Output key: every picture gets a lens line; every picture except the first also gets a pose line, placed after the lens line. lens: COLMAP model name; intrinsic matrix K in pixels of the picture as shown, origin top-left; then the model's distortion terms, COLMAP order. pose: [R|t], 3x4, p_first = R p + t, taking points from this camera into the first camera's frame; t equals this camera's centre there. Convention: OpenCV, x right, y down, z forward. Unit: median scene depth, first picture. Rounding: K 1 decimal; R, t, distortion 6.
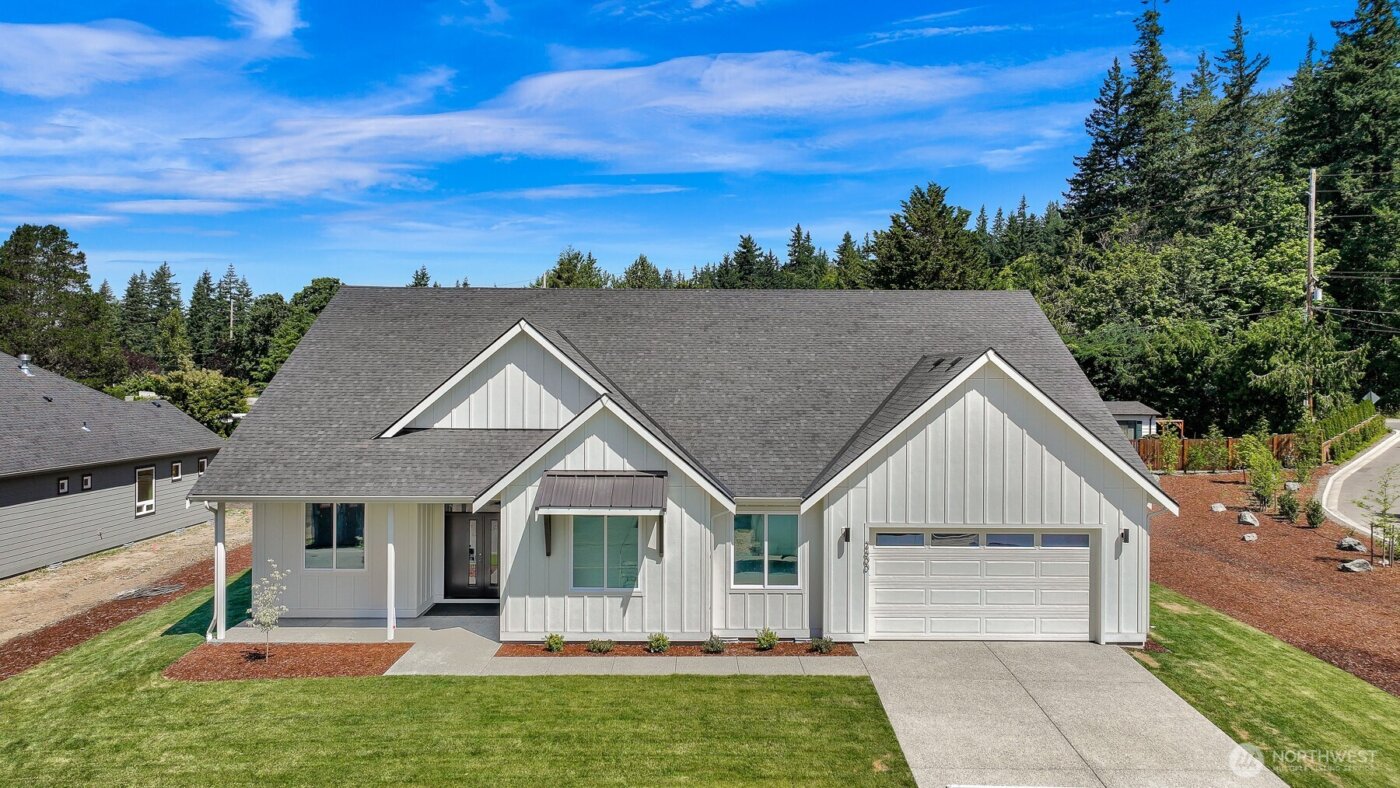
lens RADIAL K [[978.8, 0, 715.6], [0, 978.8, 393.8], [0, 0, 1]] dist [0.000696, 0.005871]
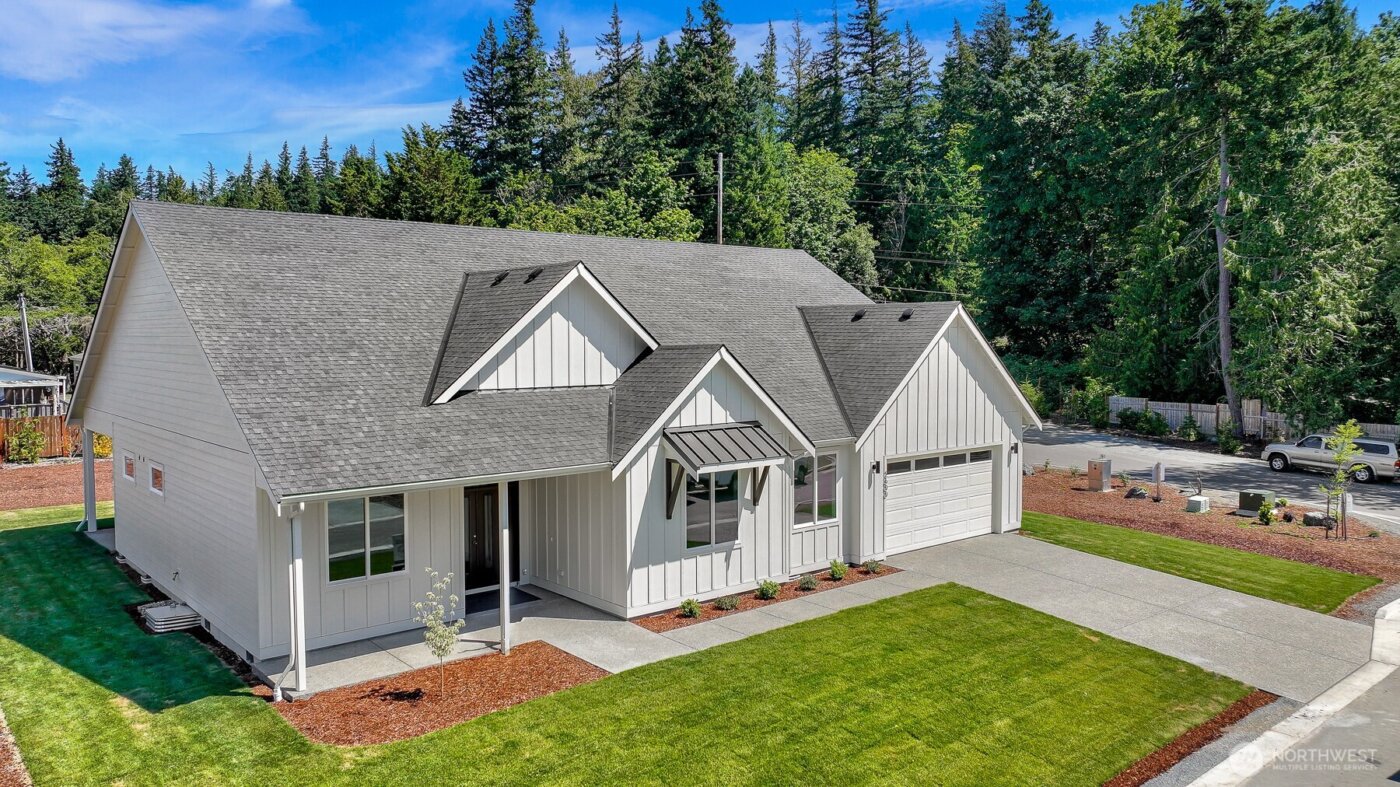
lens RADIAL K [[981.8, 0, 707.1], [0, 981.8, 390.9], [0, 0, 1]] dist [0.003552, 0.007264]
pose [[0.773501, -0.043805, 0.632280, -0.727917], [0.012026, 0.998444, 0.054460, -0.007858], [-0.633681, -0.034521, 0.772824, 0.253732]]
